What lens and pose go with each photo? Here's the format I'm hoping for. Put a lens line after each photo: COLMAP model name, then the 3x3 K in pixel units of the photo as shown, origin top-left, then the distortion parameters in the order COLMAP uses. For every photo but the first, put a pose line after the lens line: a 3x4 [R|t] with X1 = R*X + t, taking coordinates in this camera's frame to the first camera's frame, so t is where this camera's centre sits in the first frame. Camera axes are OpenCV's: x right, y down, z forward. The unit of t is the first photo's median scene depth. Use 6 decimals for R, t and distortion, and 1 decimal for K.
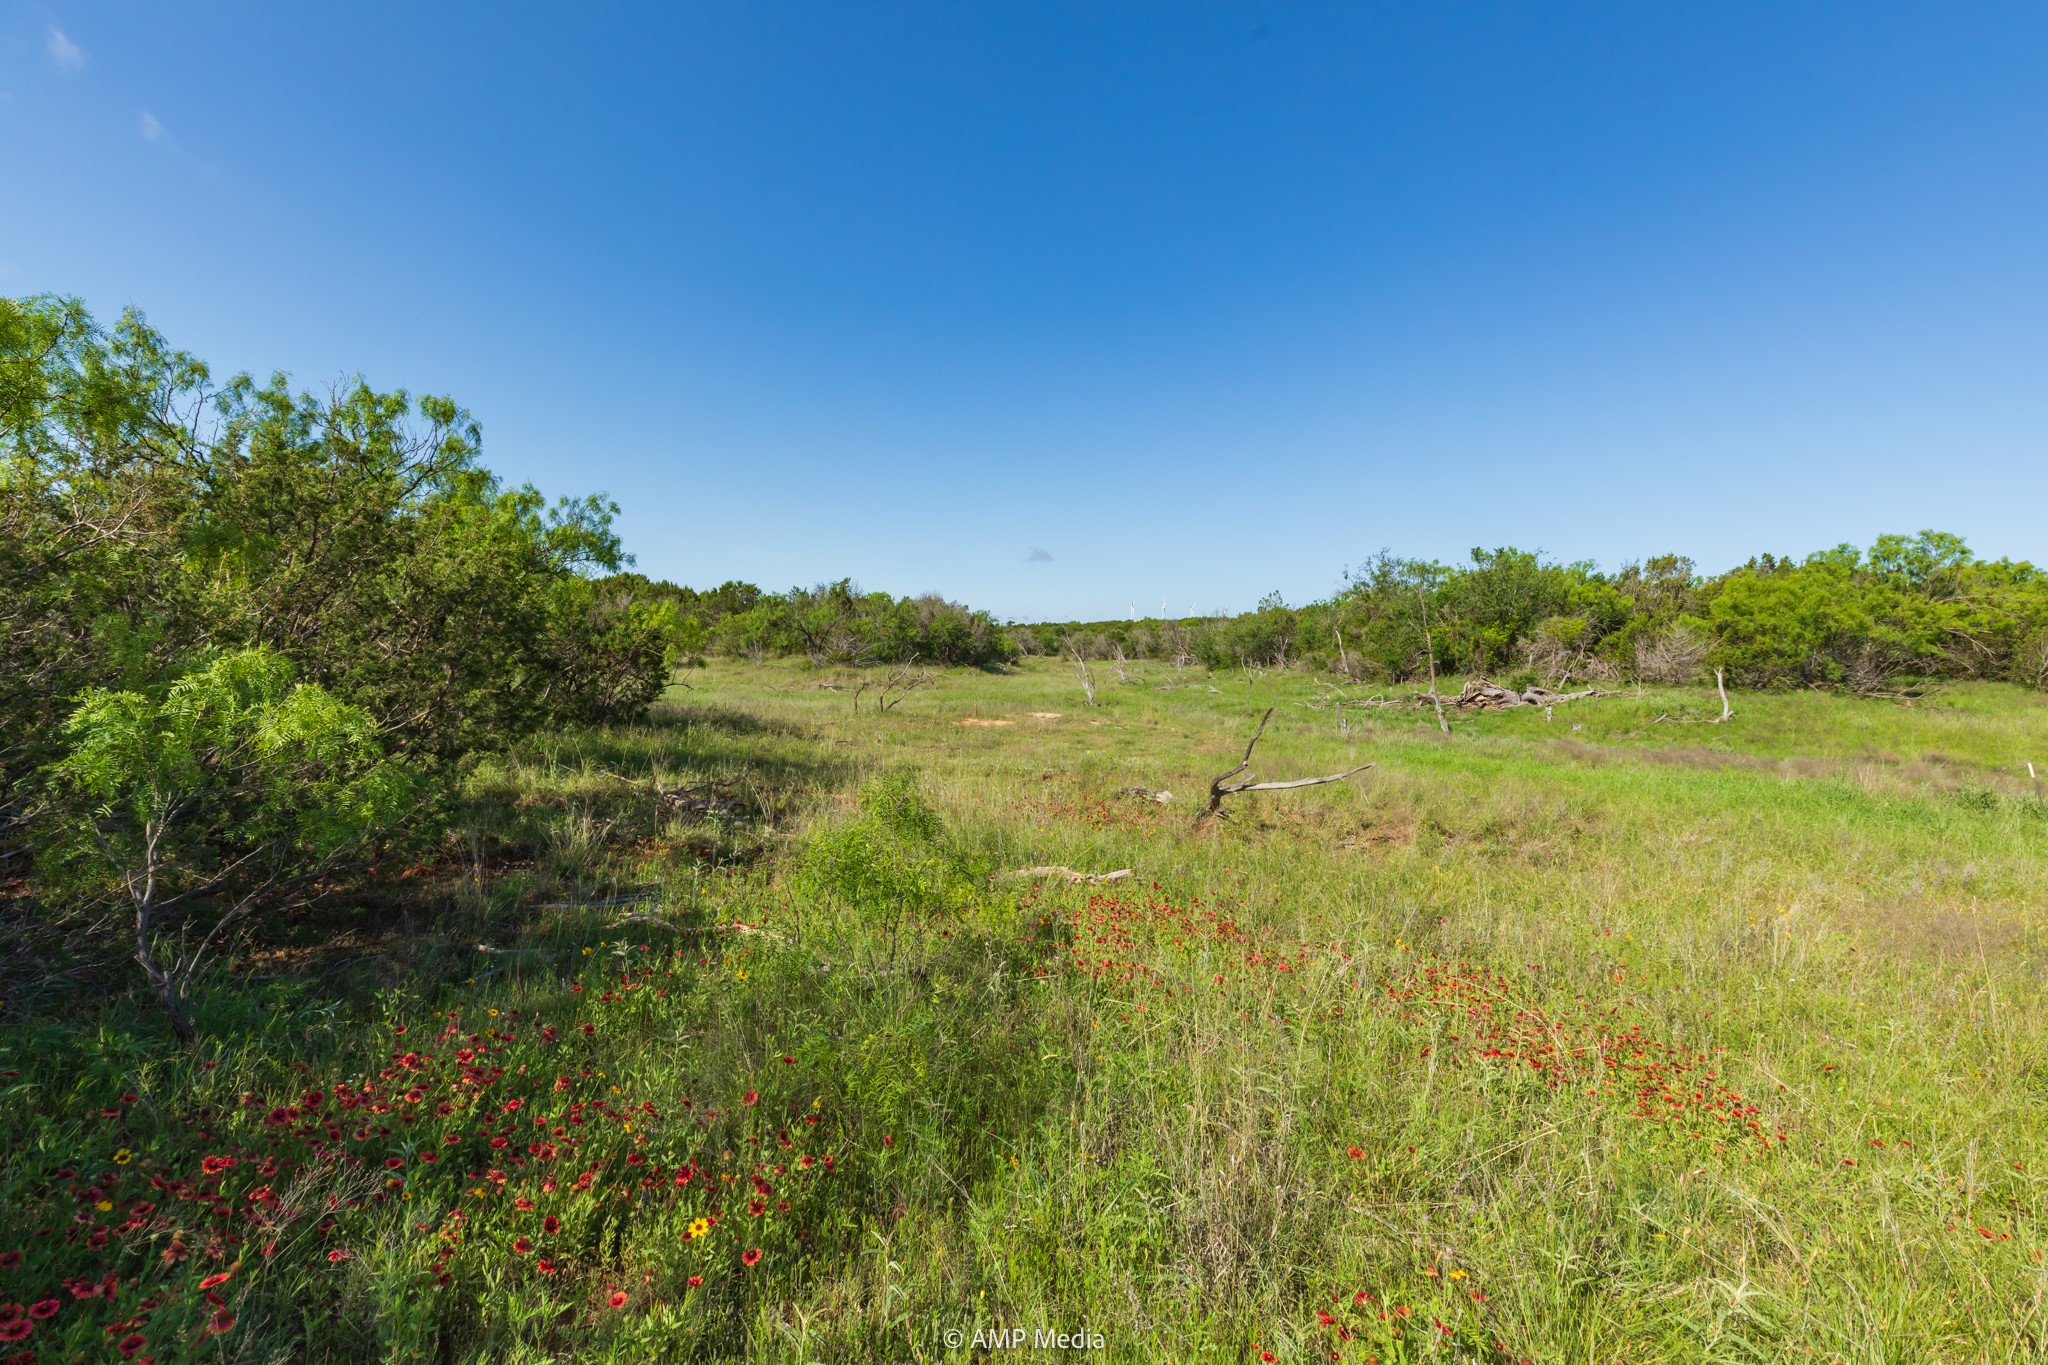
lens RADIAL K [[908.4, 0, 1023.3], [0, 908.4, 675.7], [0, 0, 1]] dist [0.000469, -0.000737]
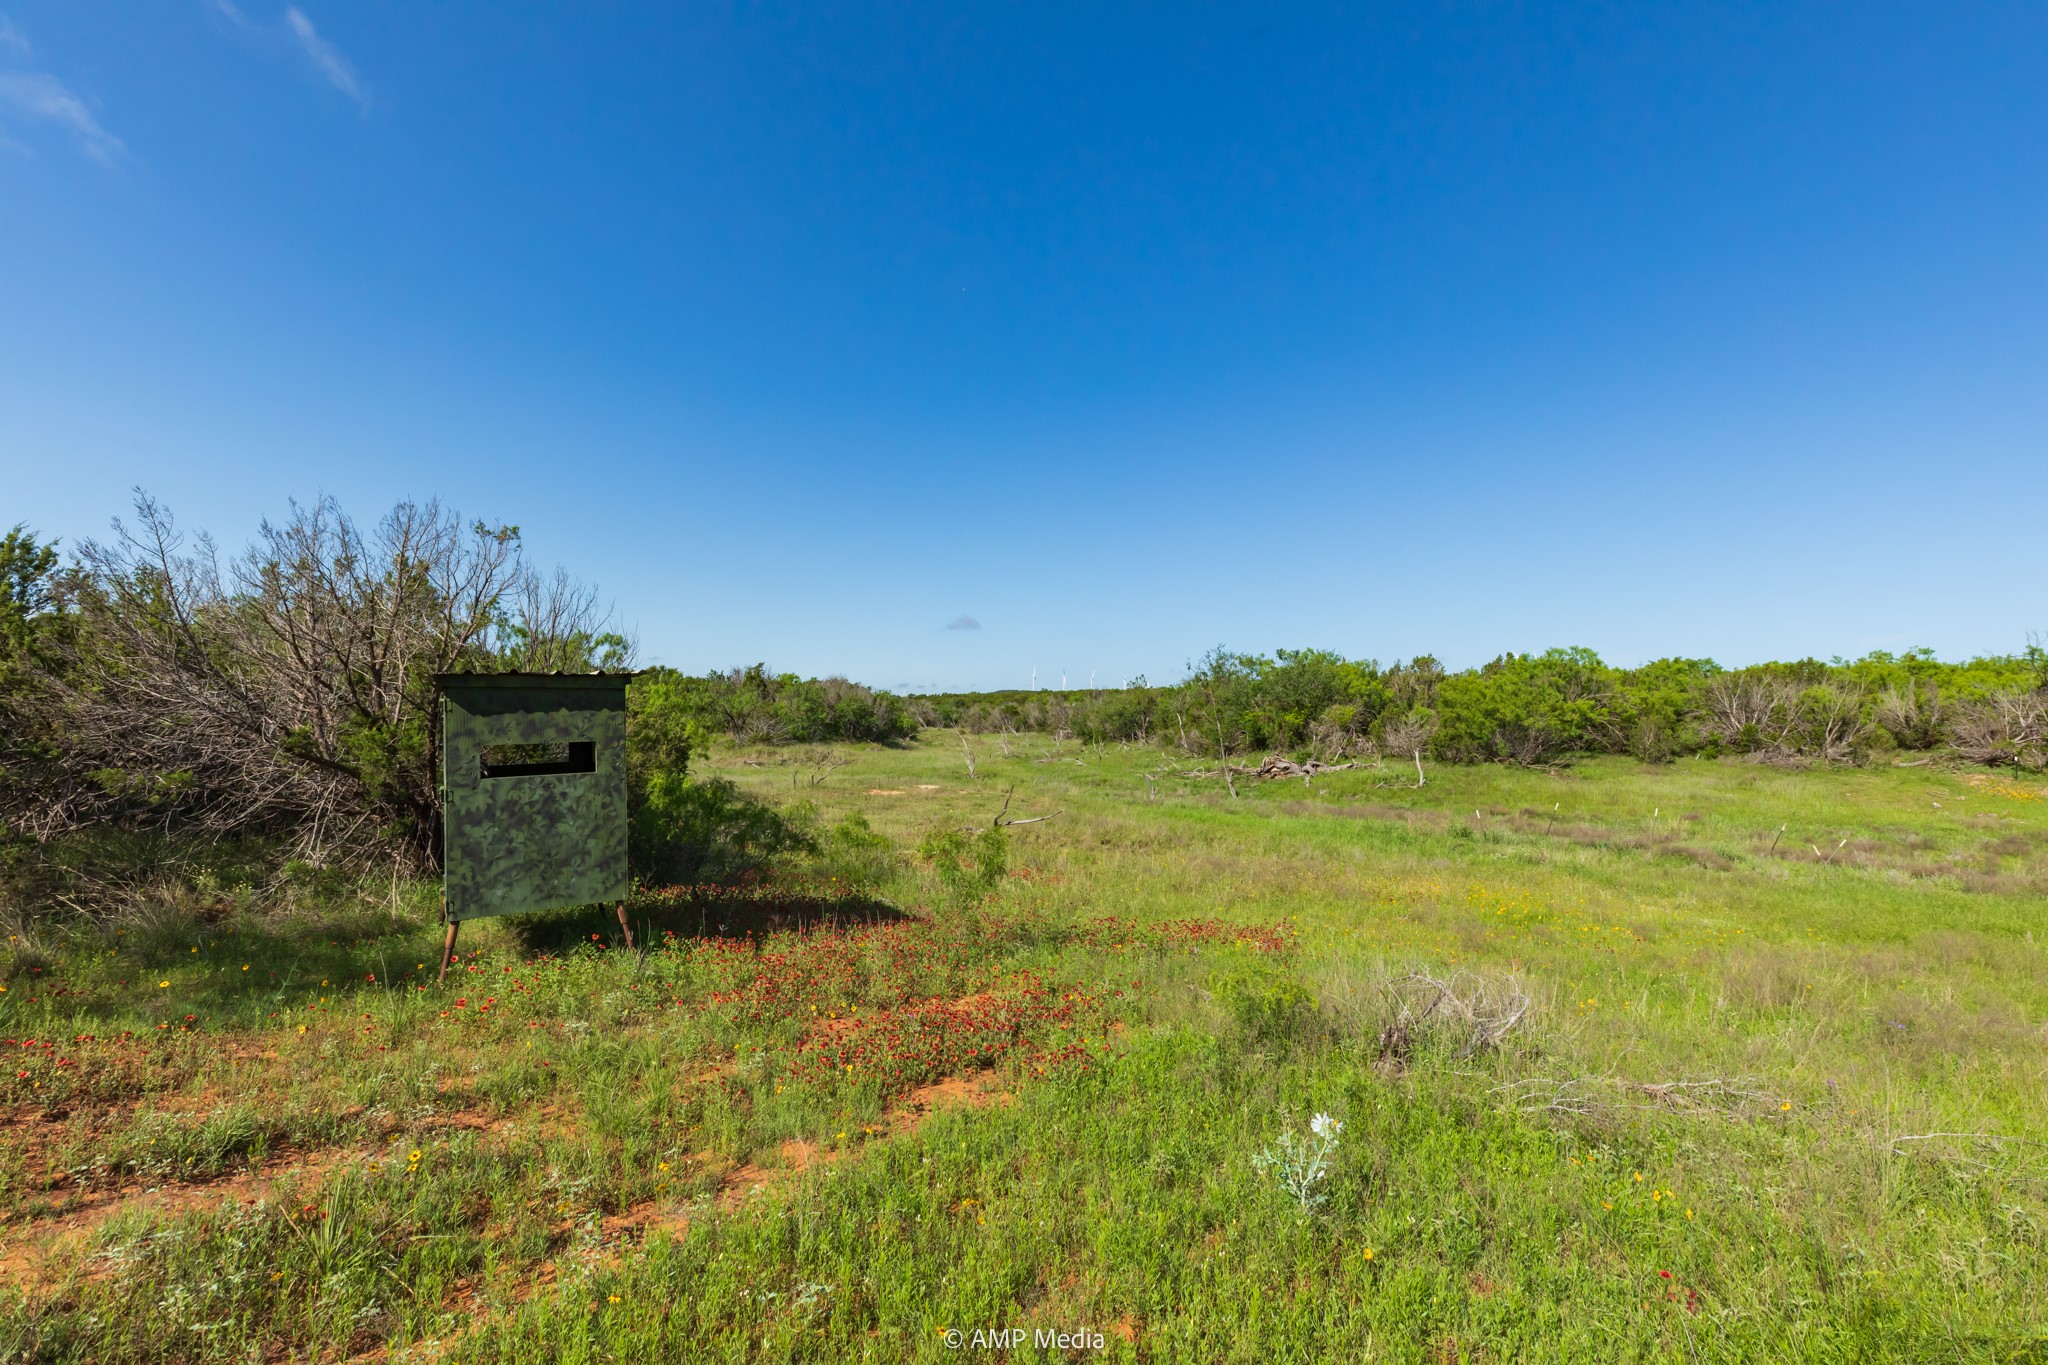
lens RADIAL K [[908.4, 0, 1023.3], [0, 908.4, 675.7], [0, 0, 1]] dist [0.000469, -0.000737]
pose [[0.994259, 0.004429, 0.106906, 0.011653], [0.003582, 0.997205, -0.074629, -0.013545], [-0.106938, 0.074584, 0.991464, -0.253217]]
